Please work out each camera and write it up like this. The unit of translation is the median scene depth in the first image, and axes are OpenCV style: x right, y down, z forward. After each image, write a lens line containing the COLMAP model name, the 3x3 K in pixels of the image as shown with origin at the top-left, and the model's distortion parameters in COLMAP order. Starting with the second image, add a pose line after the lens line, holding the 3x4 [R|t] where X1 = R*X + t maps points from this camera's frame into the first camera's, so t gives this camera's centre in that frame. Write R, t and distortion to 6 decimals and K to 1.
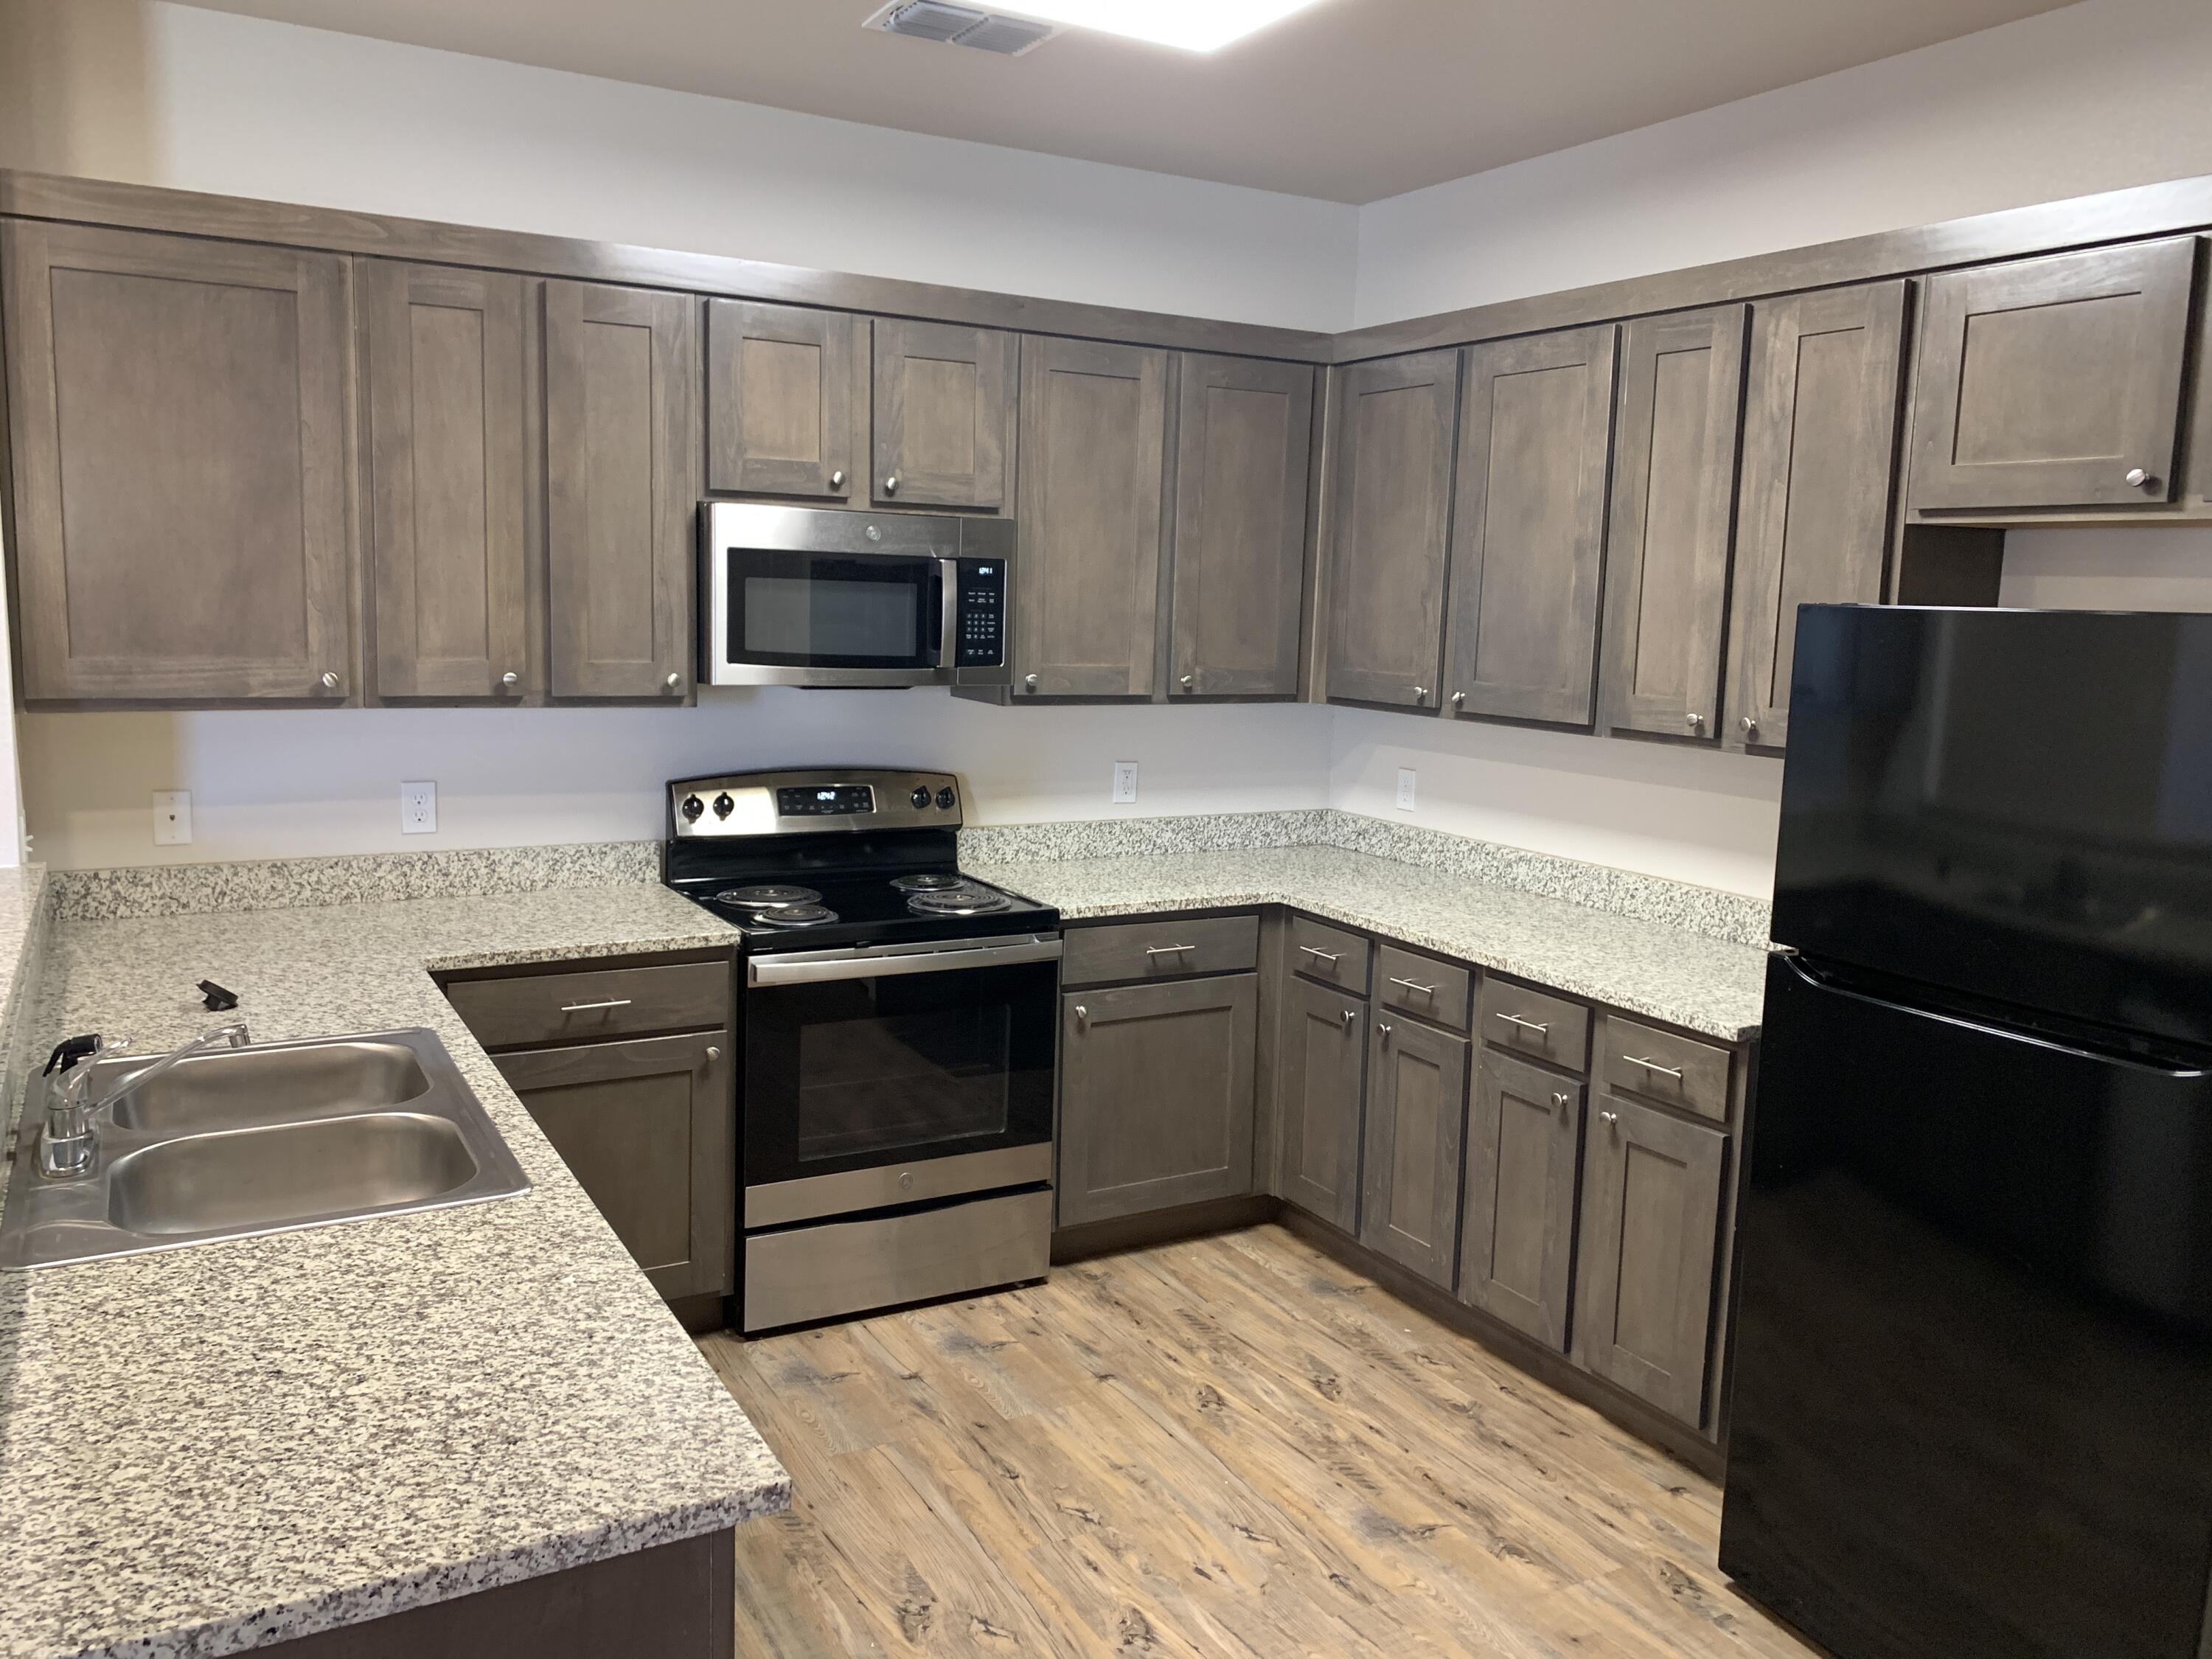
lens RADIAL K [[1672.8, 0, 1069.0], [0, 1672.8, 801.6], [0, 0, 1]] dist [0.001622, 0.003342]
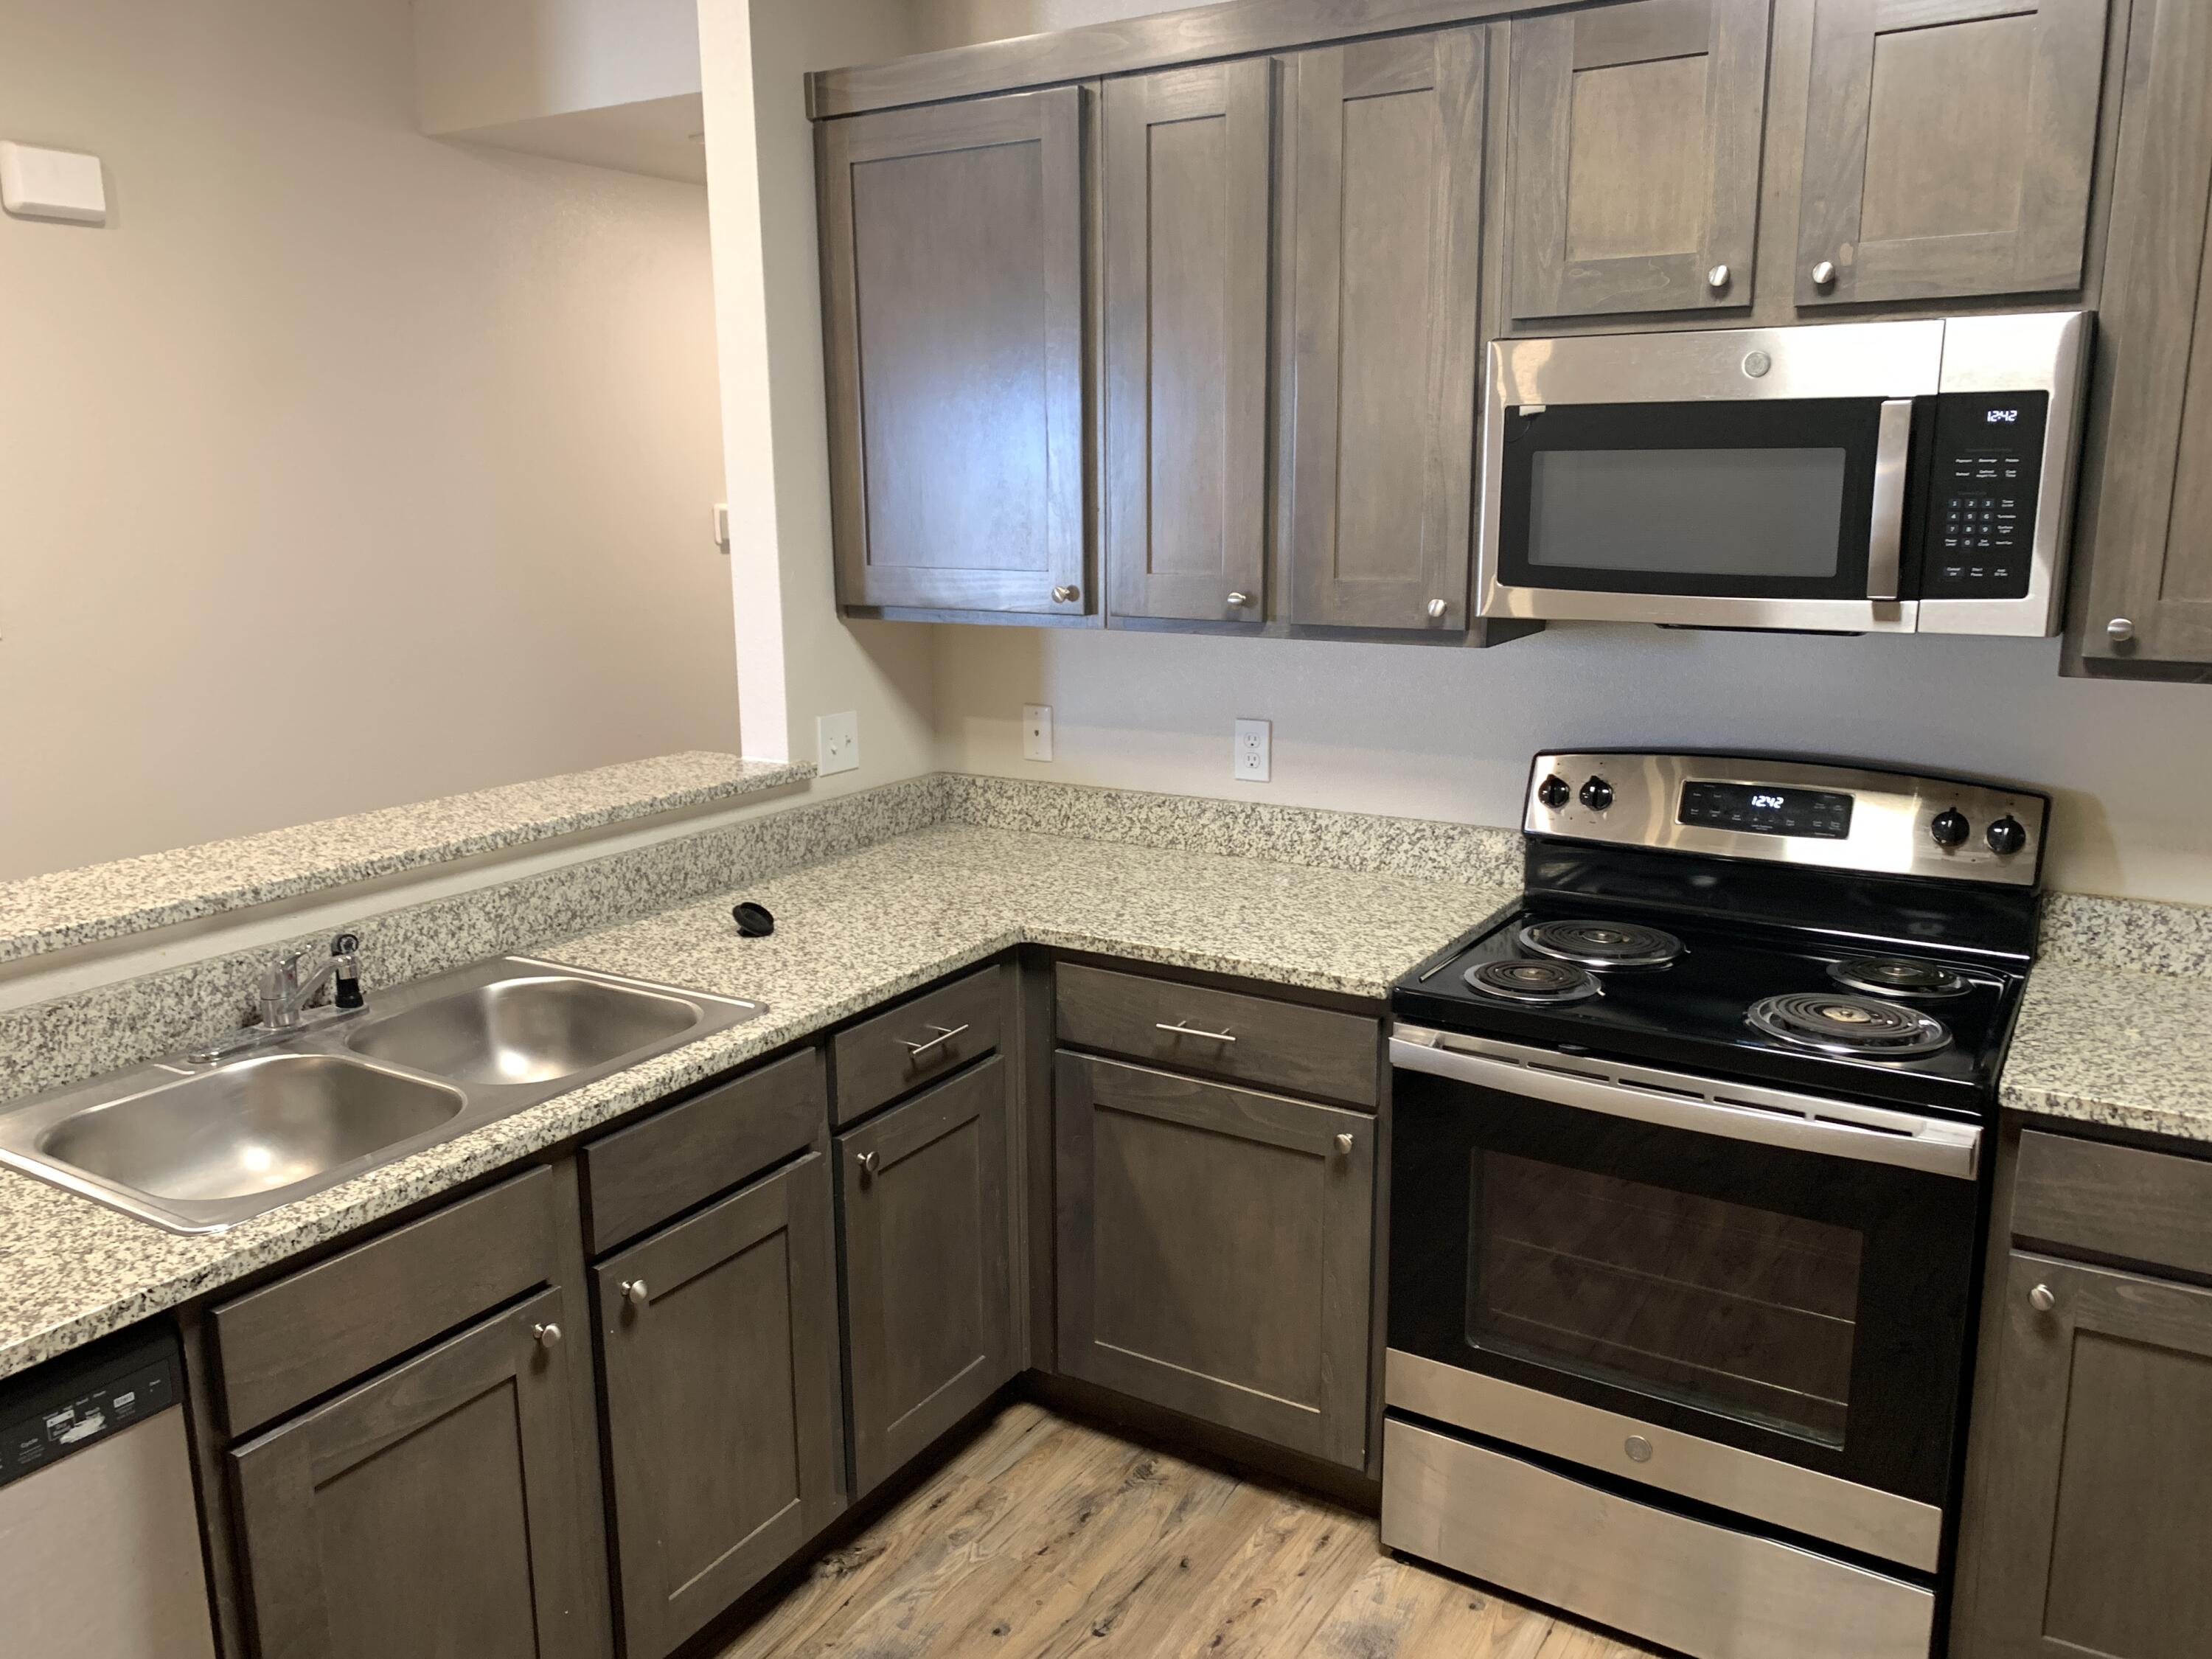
lens RADIAL K [[1633.9, 0, 1101.0], [0, 1633.9, 803.1], [0, 0, 1]] dist [0.010852, 0.004421]
pose [[0.485628, 0.134481, -0.863759, 0.302991], [-0.089951, 0.990538, 0.103647, -0.050892], [0.869525, 0.027362, 0.493130, 0.559990]]
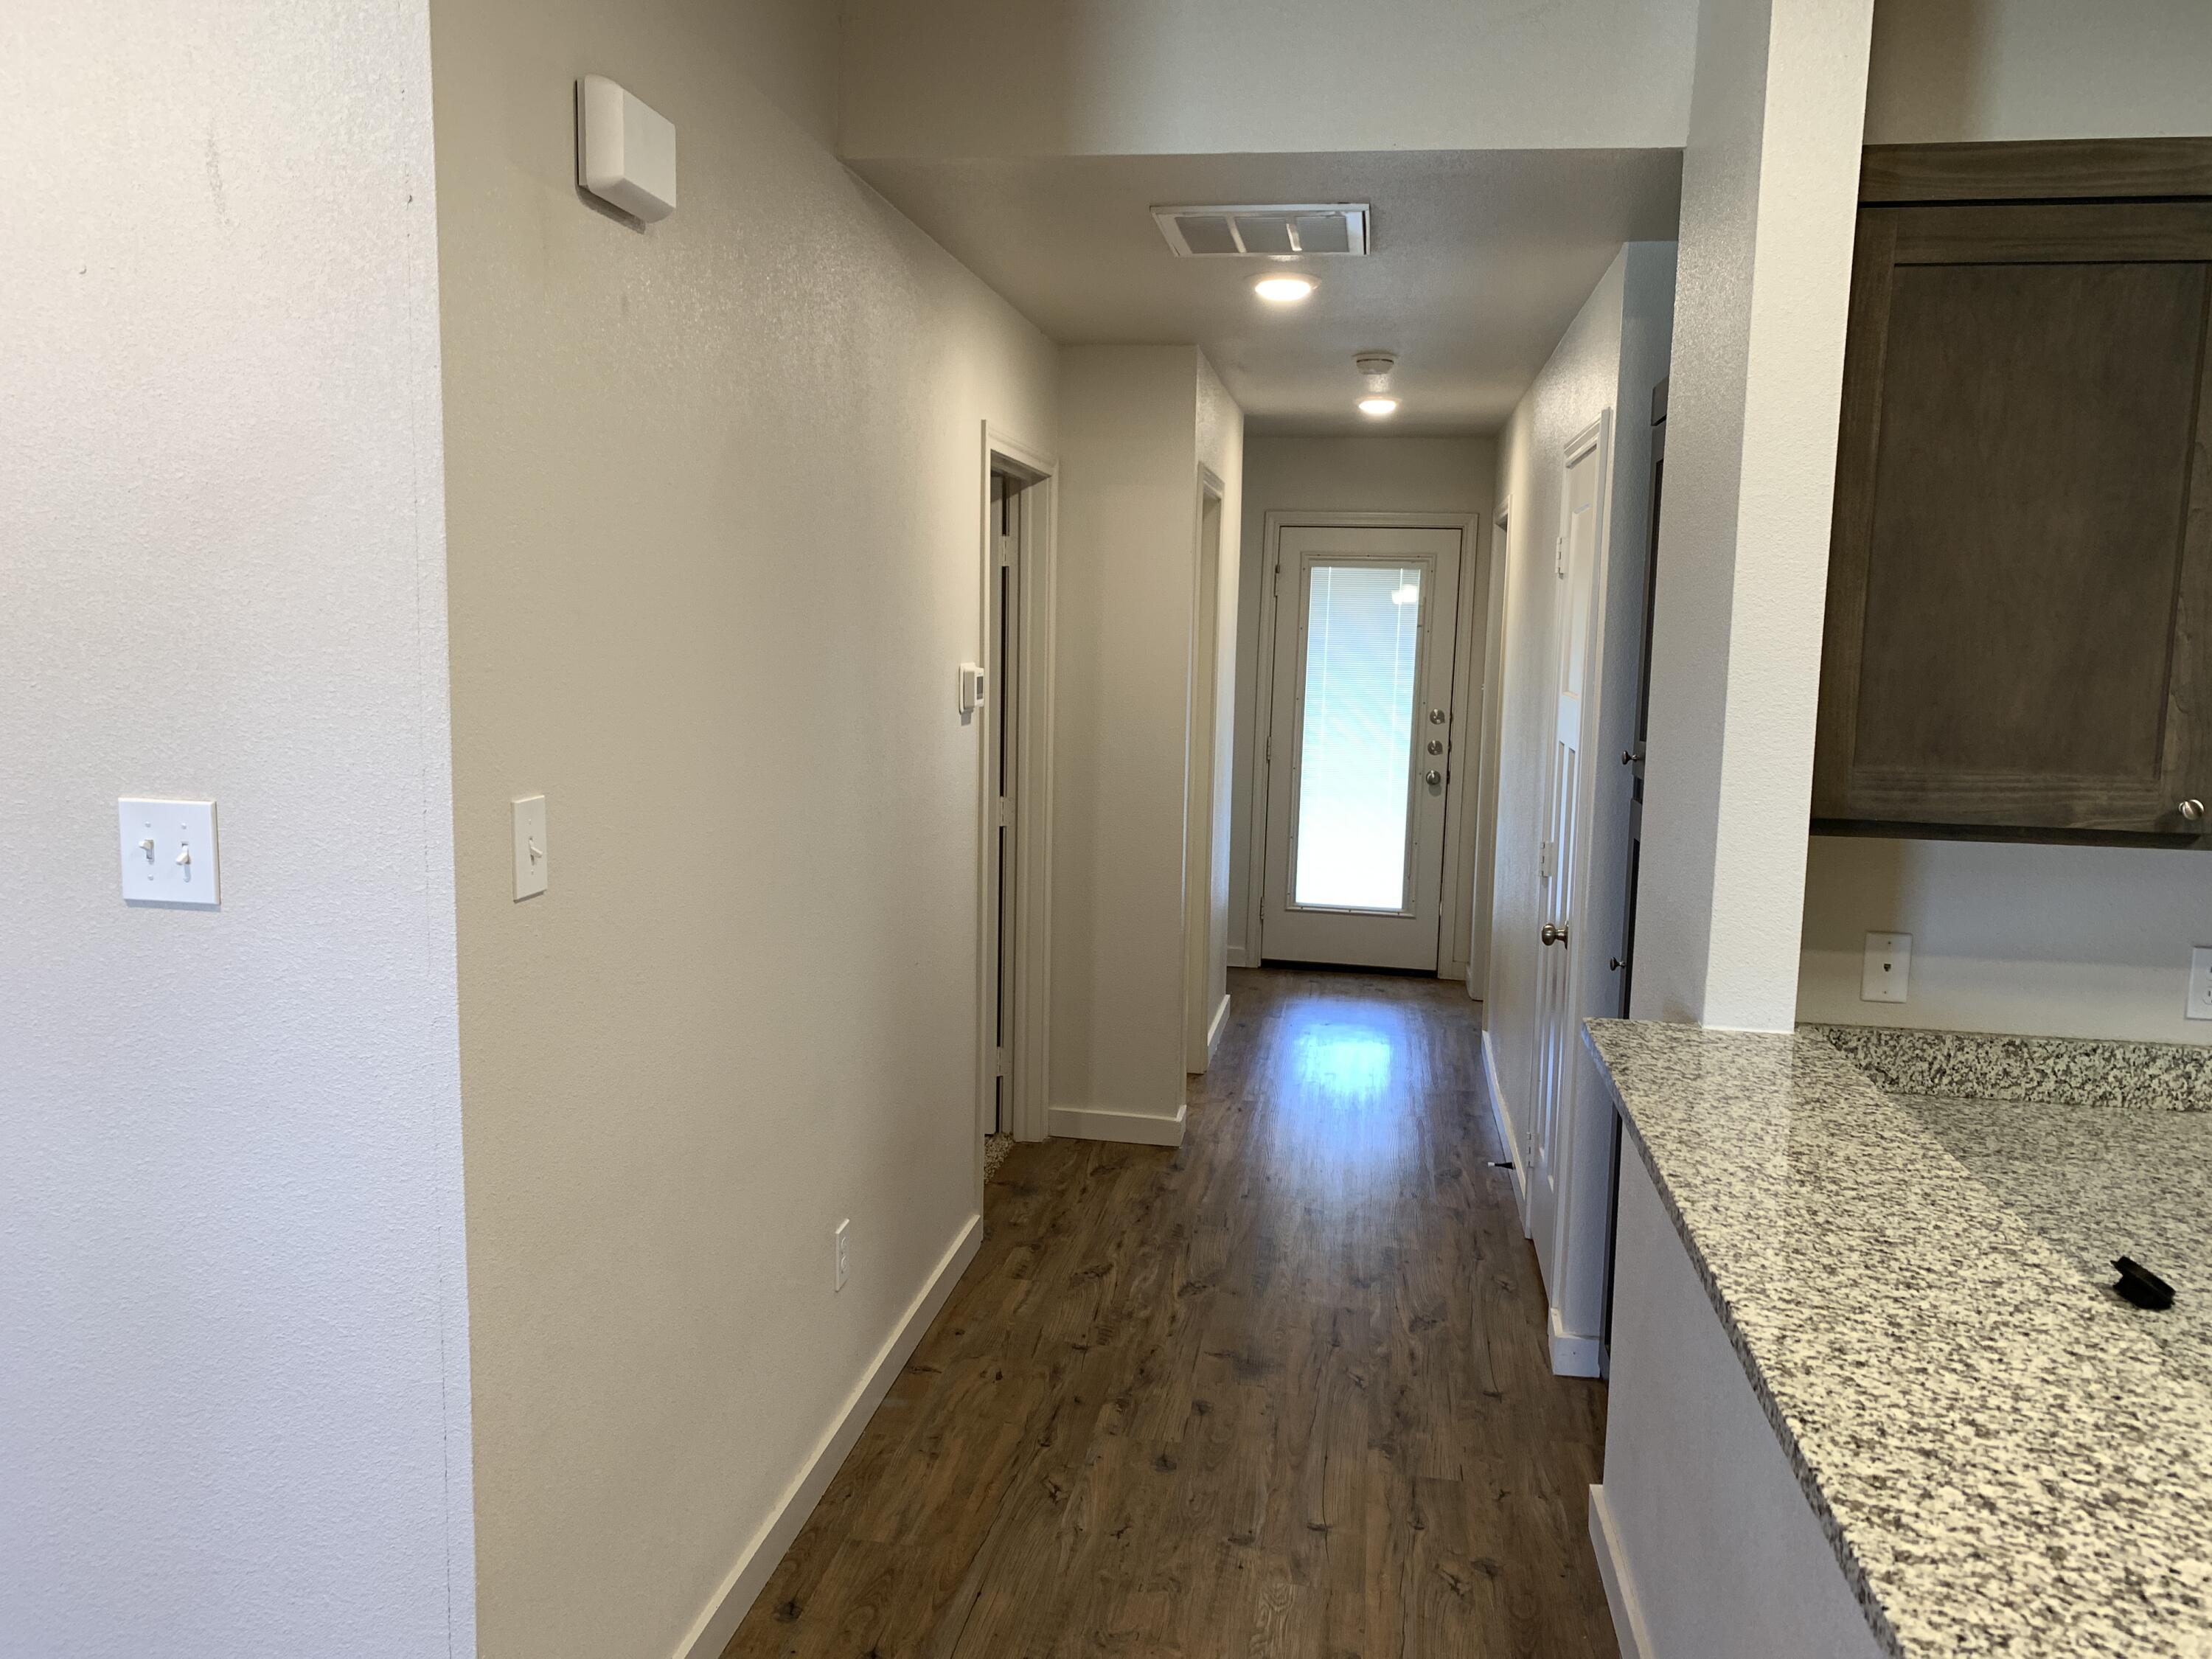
lens RADIAL K [[1672.8, 0, 1069.0], [0, 1672.8, 801.6], [0, 0, 1]] dist [0.001622, 0.003342]
pose [[0.776745, 0.059901, -0.626960, -0.343044], [-0.081806, 0.996629, -0.006130, -0.030982], [0.624480, 0.056051, 0.779027, 0.147486]]
